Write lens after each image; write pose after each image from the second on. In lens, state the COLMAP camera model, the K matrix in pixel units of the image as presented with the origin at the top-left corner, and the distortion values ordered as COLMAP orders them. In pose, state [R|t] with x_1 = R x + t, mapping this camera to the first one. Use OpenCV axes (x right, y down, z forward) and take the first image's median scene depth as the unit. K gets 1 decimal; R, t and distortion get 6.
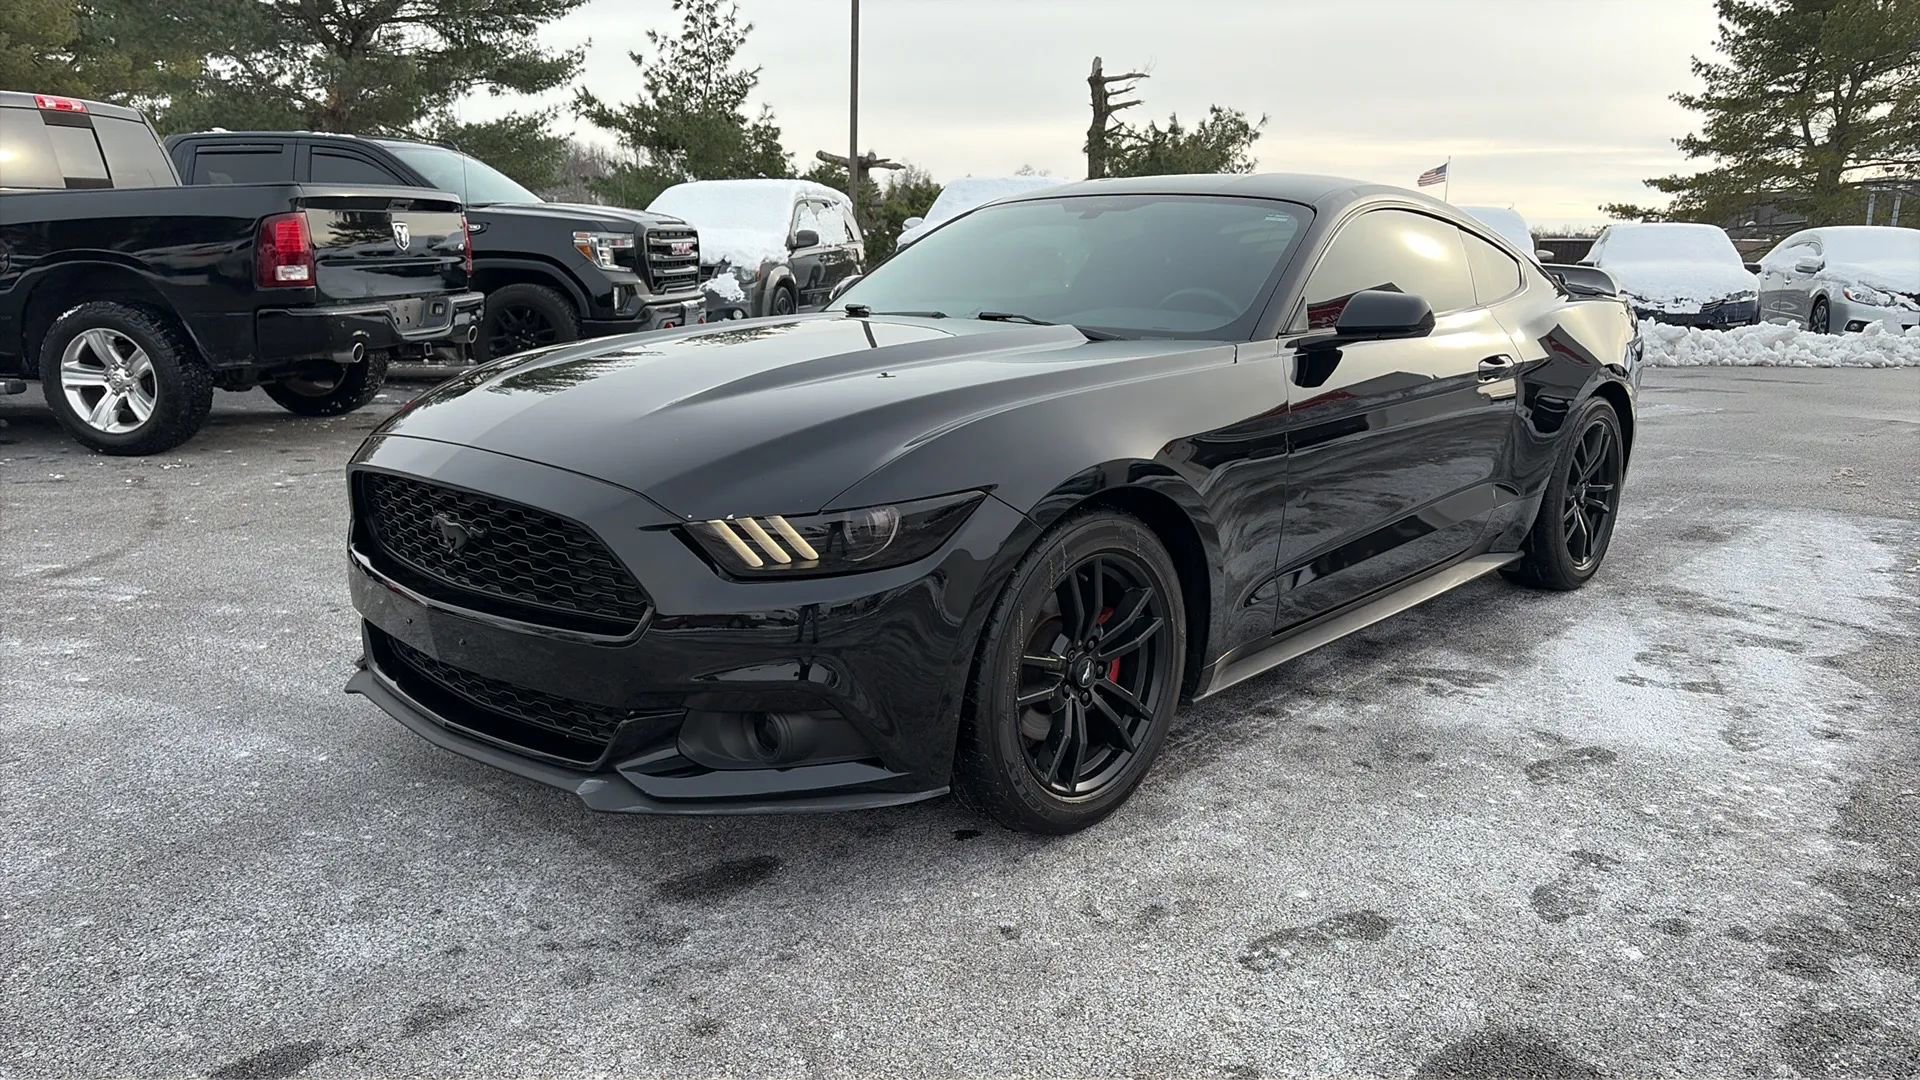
lens RADIAL K [[1390.6, 0, 961.9], [0, 1390.6, 577.0], [0, 0, 1]] dist [0.050064, -0.046953]
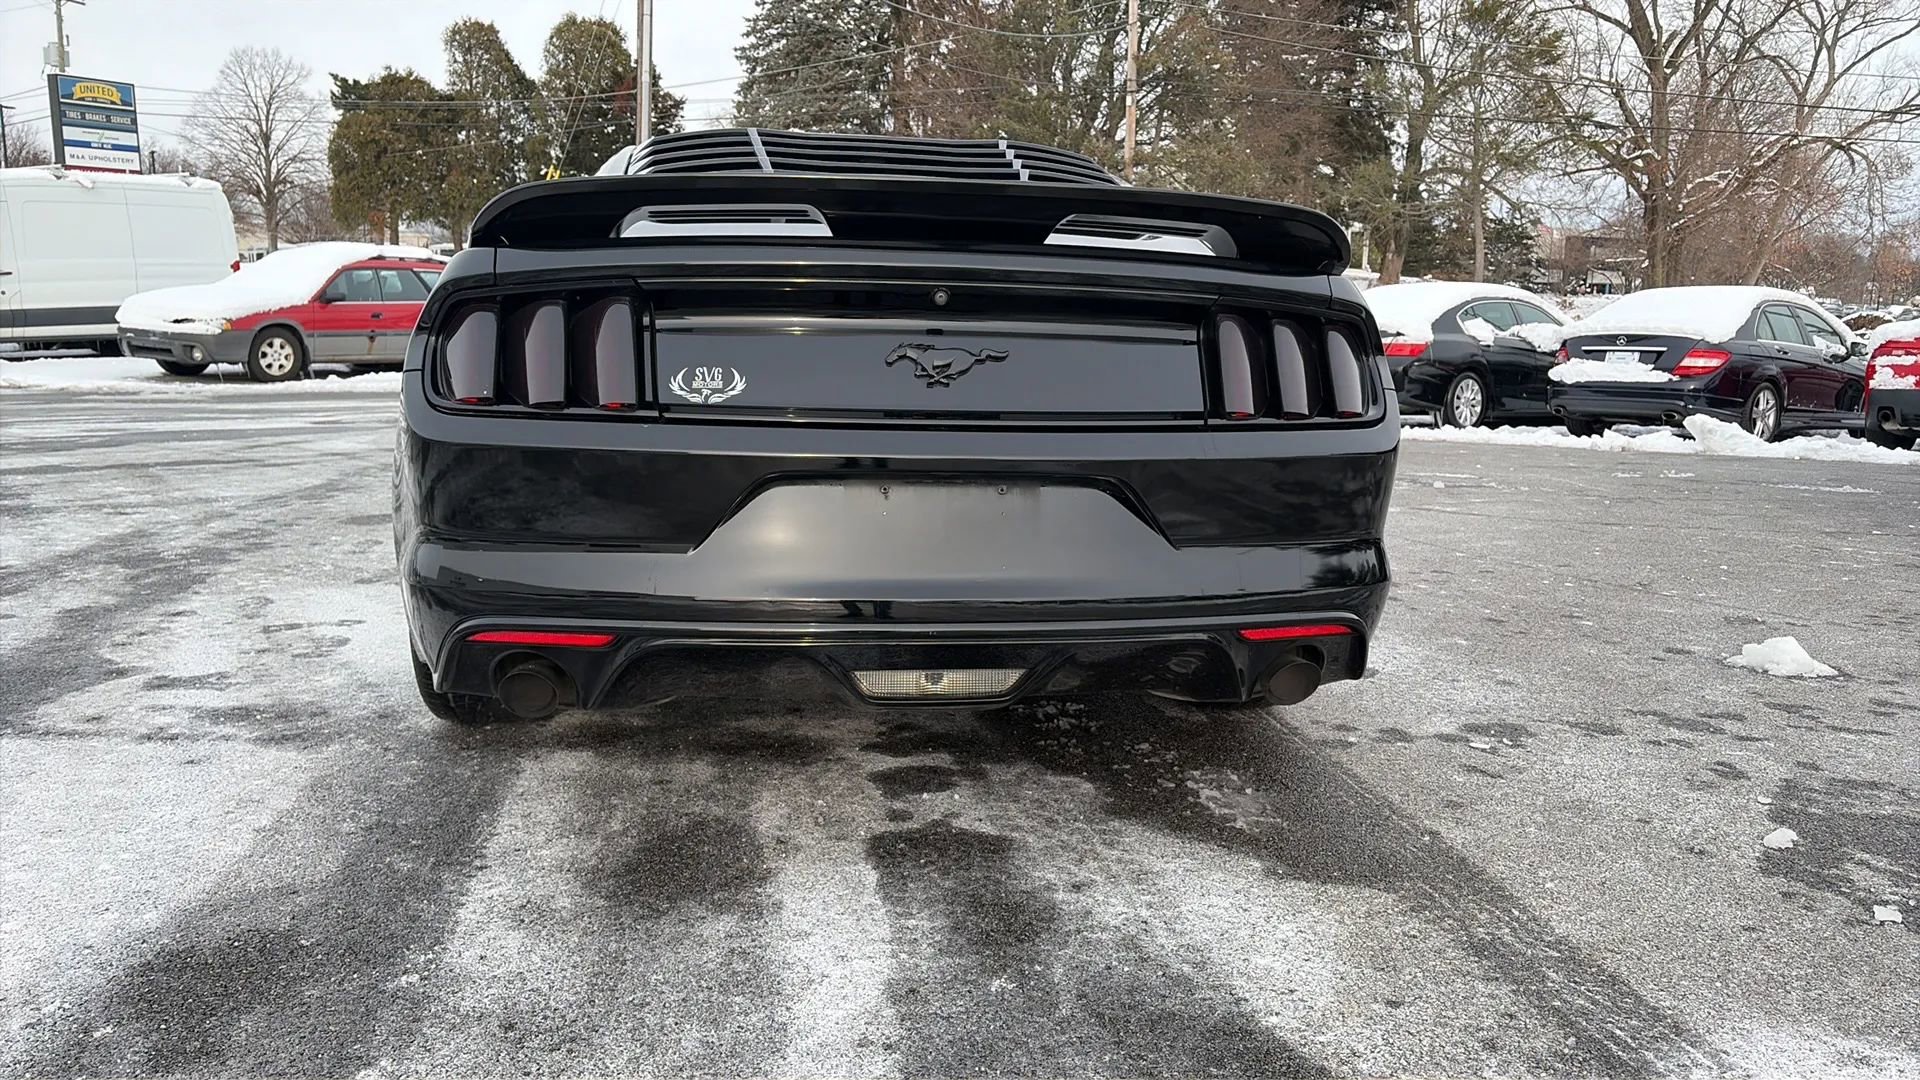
lens RADIAL K [[1390.6, 0, 973.0], [0, 1390.6, 532.6], [0, 0, 1]] dist [0.050064, -0.046953]
pose [[-0.635679, 0.093950, -0.766215, 0.501606], [-0.209904, 0.934132, 0.288683, -0.196854], [0.742868, 0.344341, -0.574088, 0.987225]]
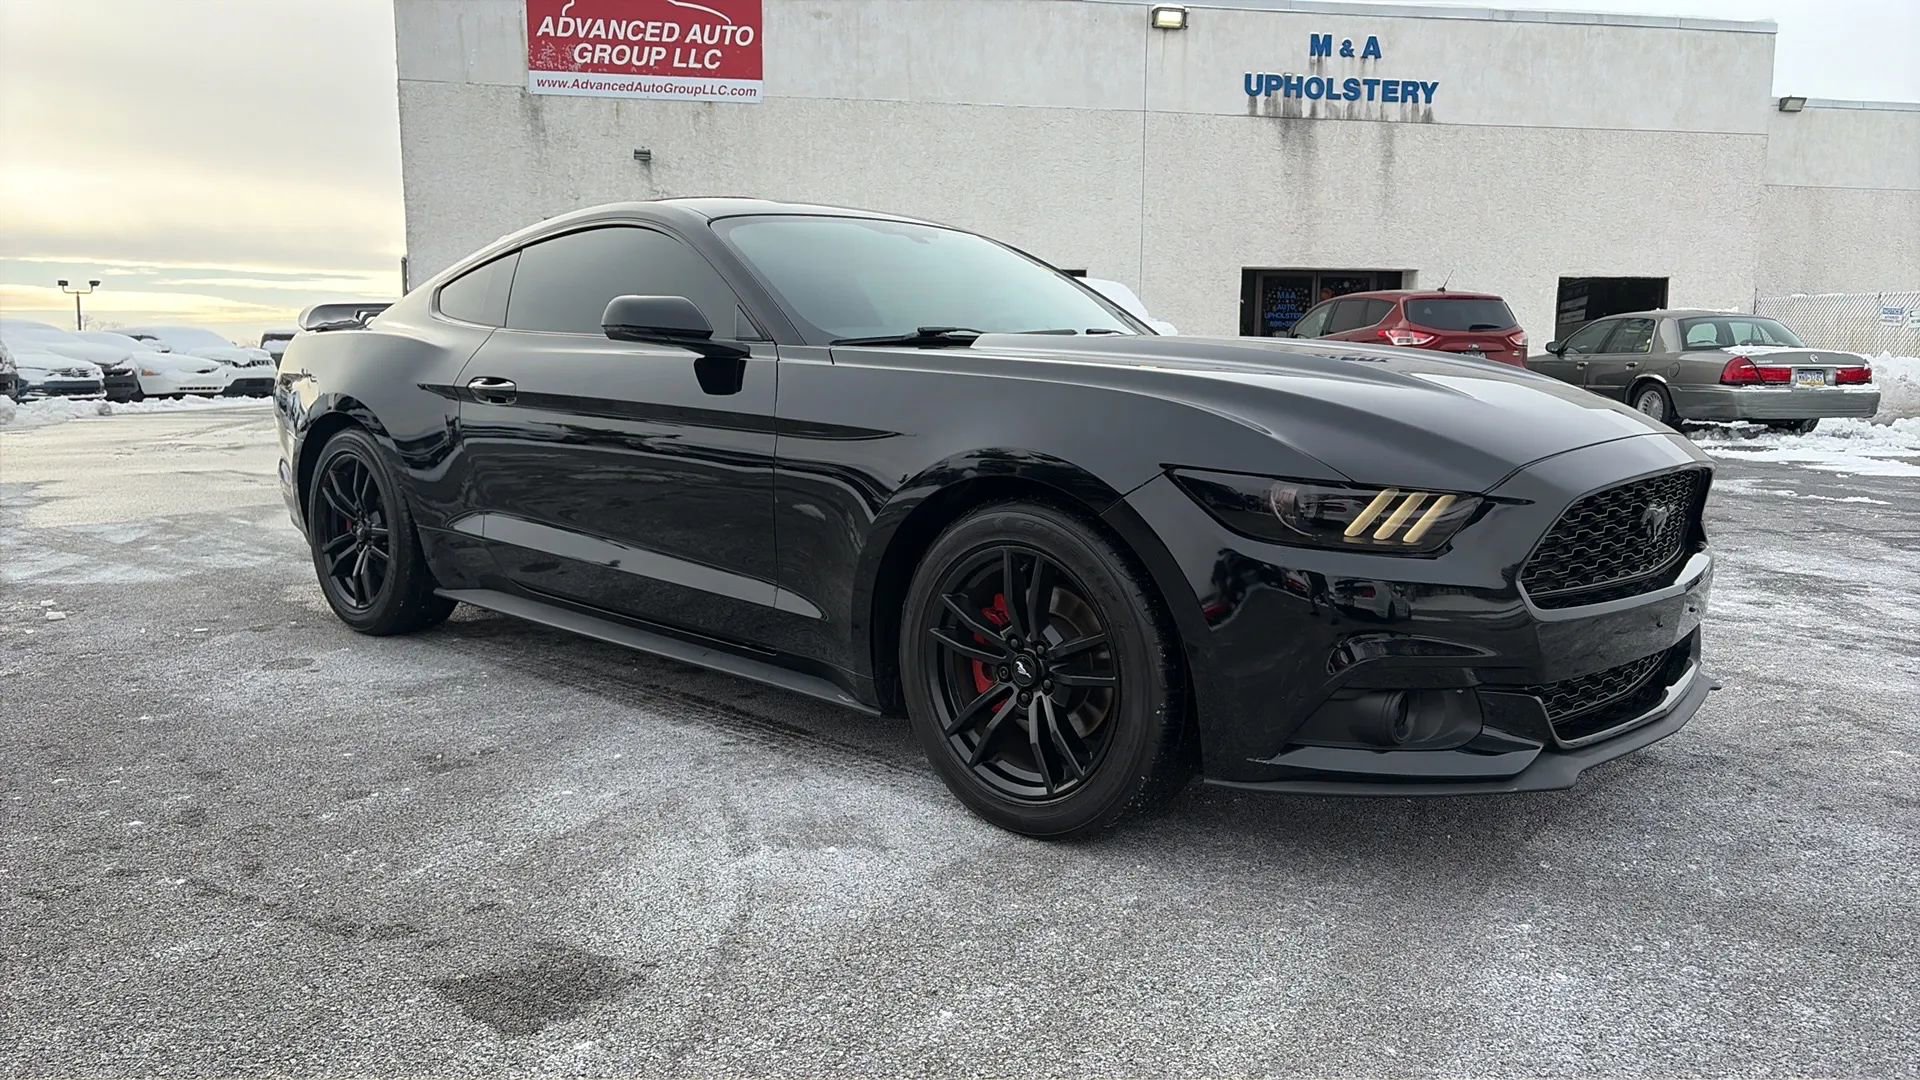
lens RADIAL K [[1390.6, 0, 972.6], [0, 1390.6, 548.5], [0, 0, 1]] dist [0.050064, -0.046953]
pose [[-0.015400, -0.153298, 0.988060, -0.500515], [0.230103, 0.961111, 0.152703, -0.103101], [-0.973044, 0.229707, 0.020473, 0.536001]]
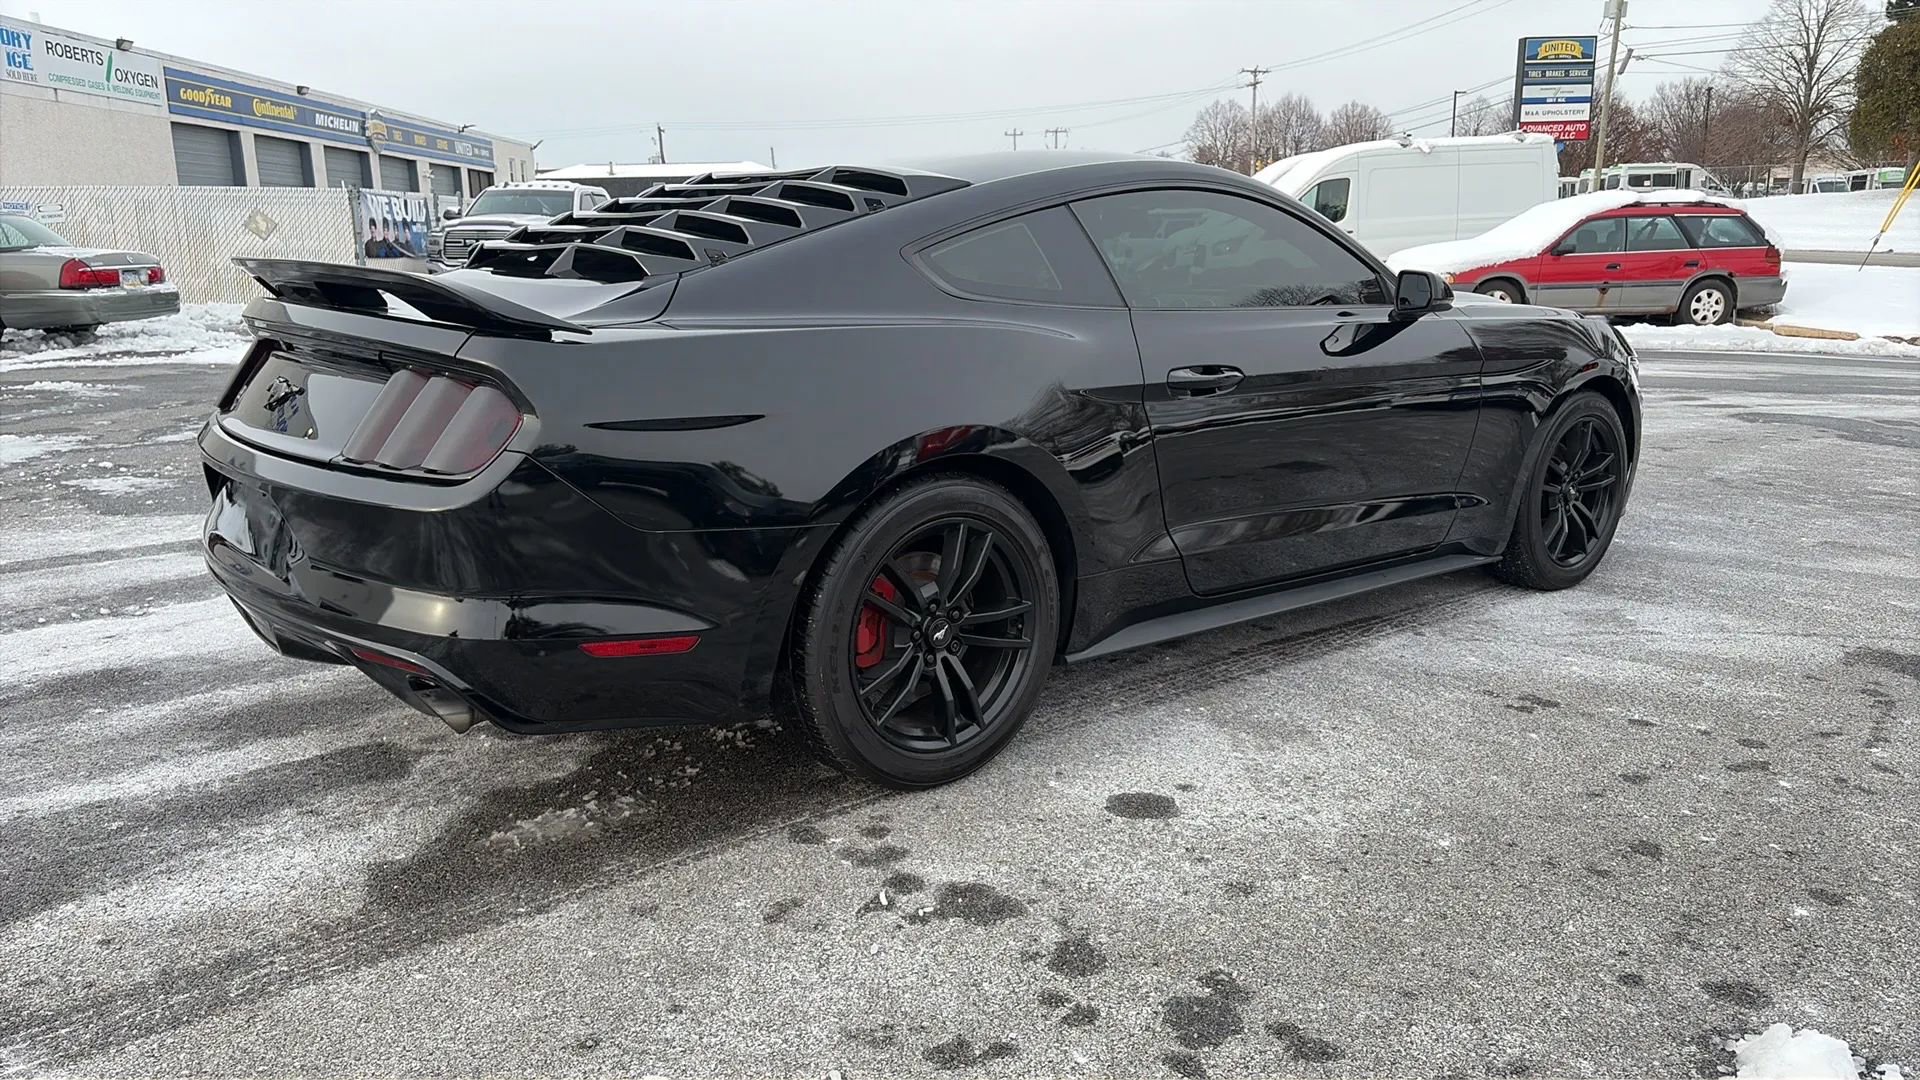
lens RADIAL K [[1390.6, 0, 946.5], [0, 1390.6, 535.7], [0, 0, 1]] dist [0.050064, -0.046953]
pose [[-0.988083, -0.041923, 0.148104, 0.043104], [0.027134, 0.899687, 0.435692, -0.272348], [-0.151513, 0.434518, -0.887828, 1.135526]]
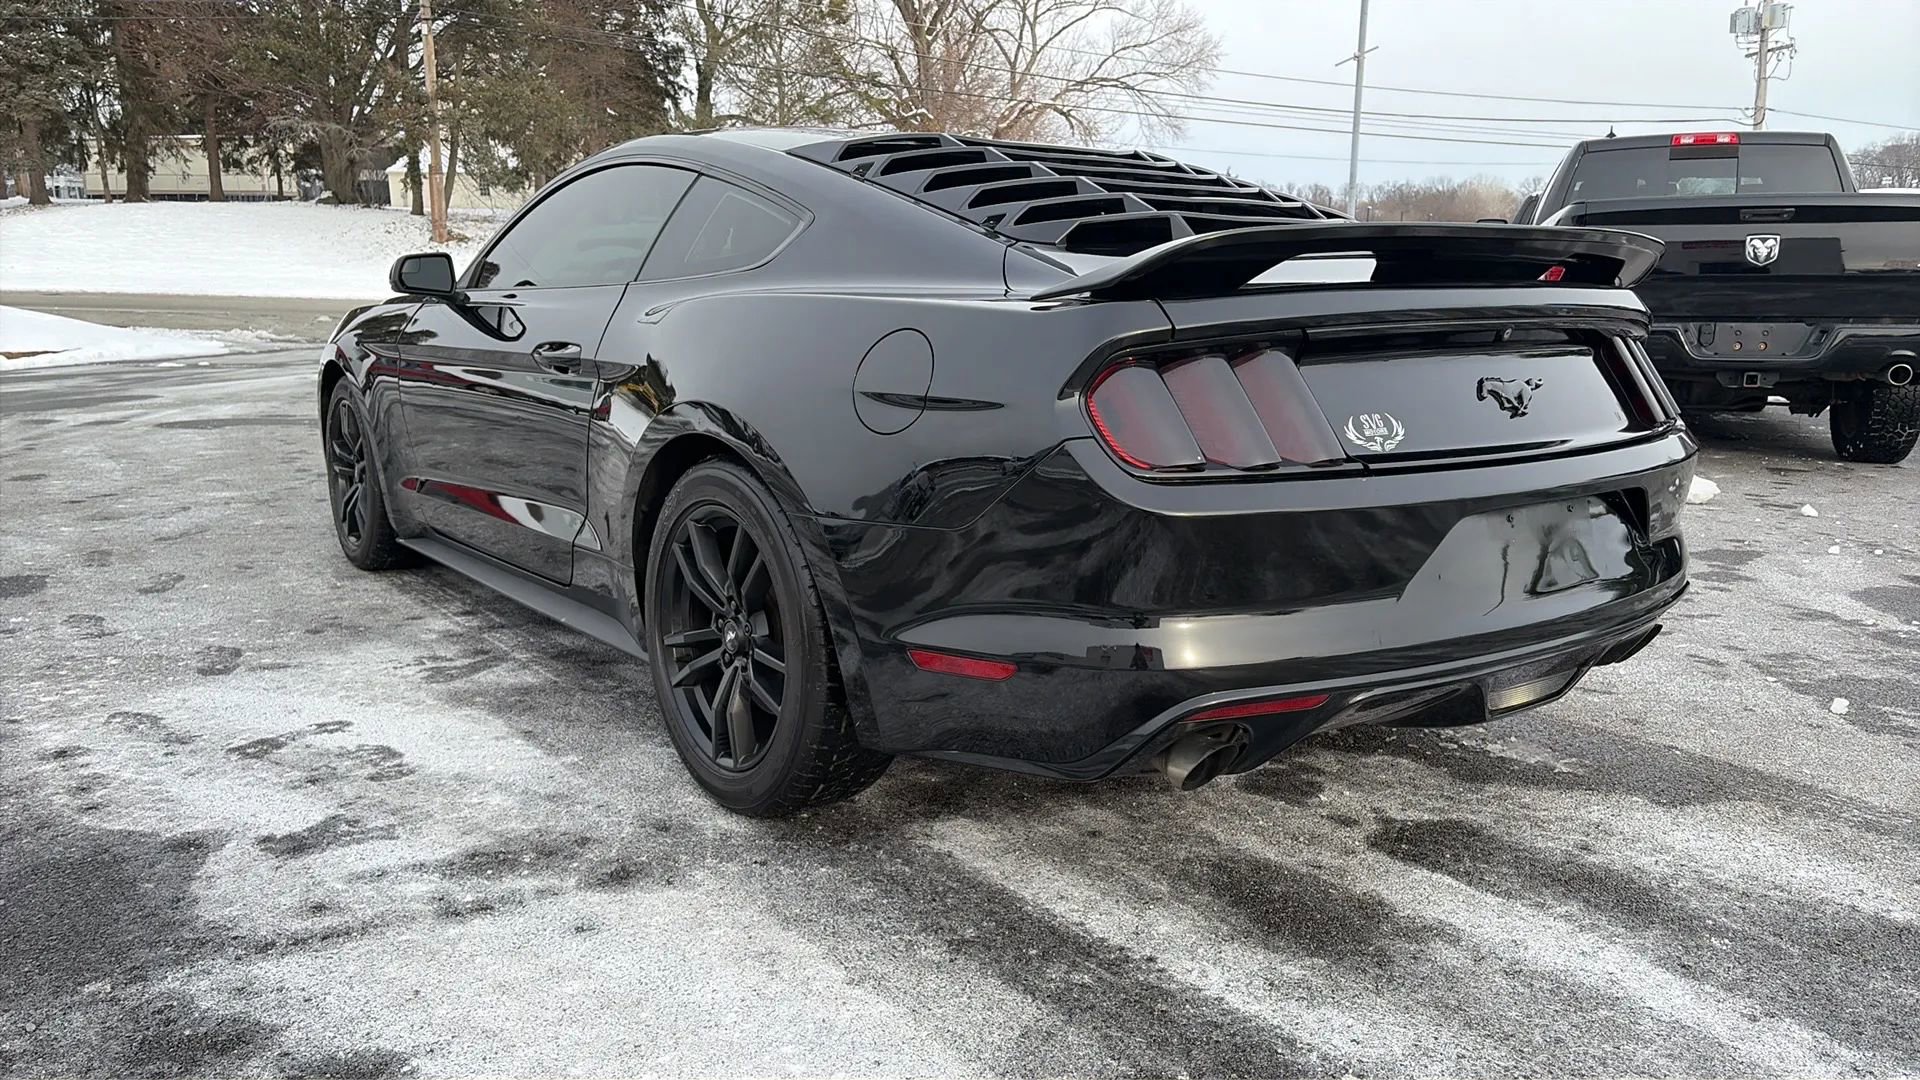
lens RADIAL K [[1390.6, 0, 952.2], [0, 1390.6, 520.3], [0, 0, 1]] dist [0.050064, -0.046953]
pose [[-0.191714, 0.162480, -0.967908, 0.610246], [-0.242271, 0.947848, 0.207099, -0.153044], [0.951079, 0.274199, -0.142351, 0.738754]]
